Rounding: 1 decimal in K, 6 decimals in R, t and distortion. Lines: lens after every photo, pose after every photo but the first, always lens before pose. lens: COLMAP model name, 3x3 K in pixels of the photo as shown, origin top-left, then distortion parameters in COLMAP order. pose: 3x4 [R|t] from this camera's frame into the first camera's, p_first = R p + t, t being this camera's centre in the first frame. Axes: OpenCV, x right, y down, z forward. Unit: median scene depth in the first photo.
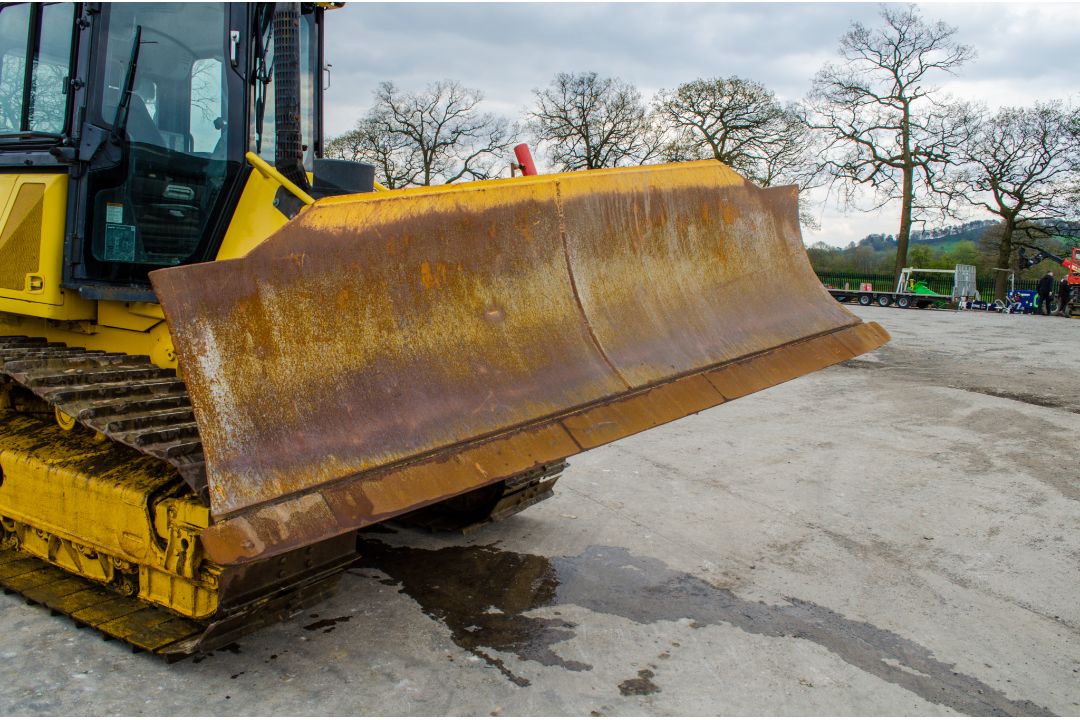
lens RADIAL K [[864.5, 0, 540.0], [0, 864.5, 360.0], [0, 0, 1]] dist [-0.082560, 0.004134]
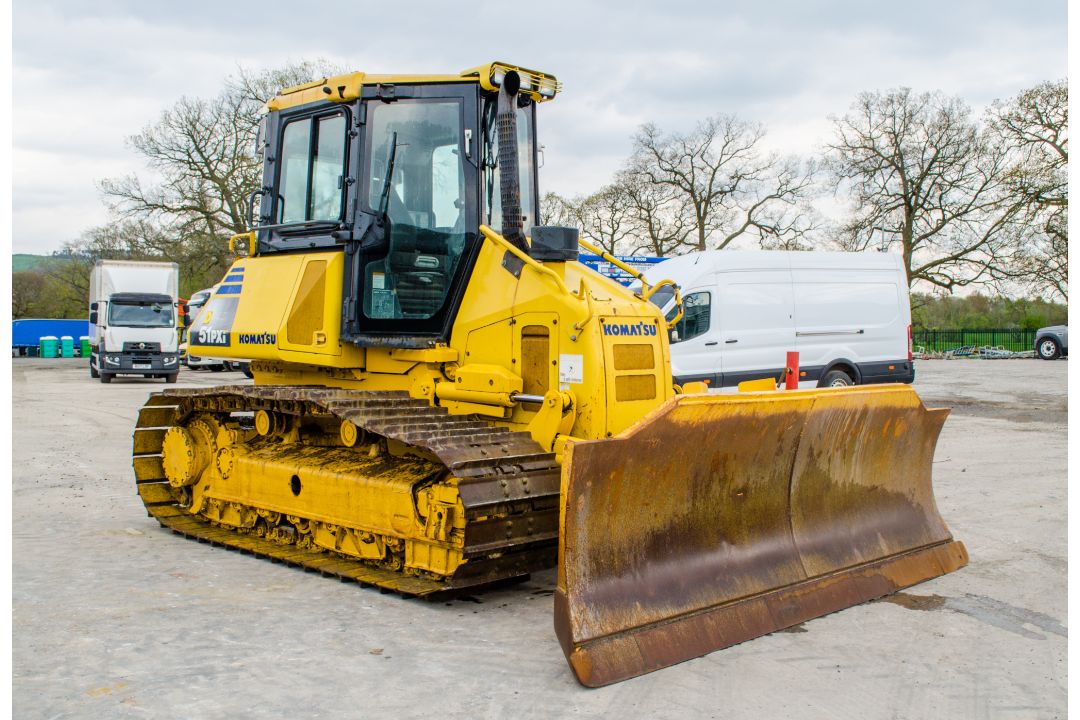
lens RADIAL K [[1117.7, 0, 544.1], [0, 1117.7, 377.6], [0, 0, 1]] dist [-0.084631, 0.012404]
pose [[0.959834, -0.044181, -0.277067, 0.170640], [0.021022, 0.996073, -0.086006, 0.109751], [0.279779, 0.076727, 0.956994, -0.471369]]
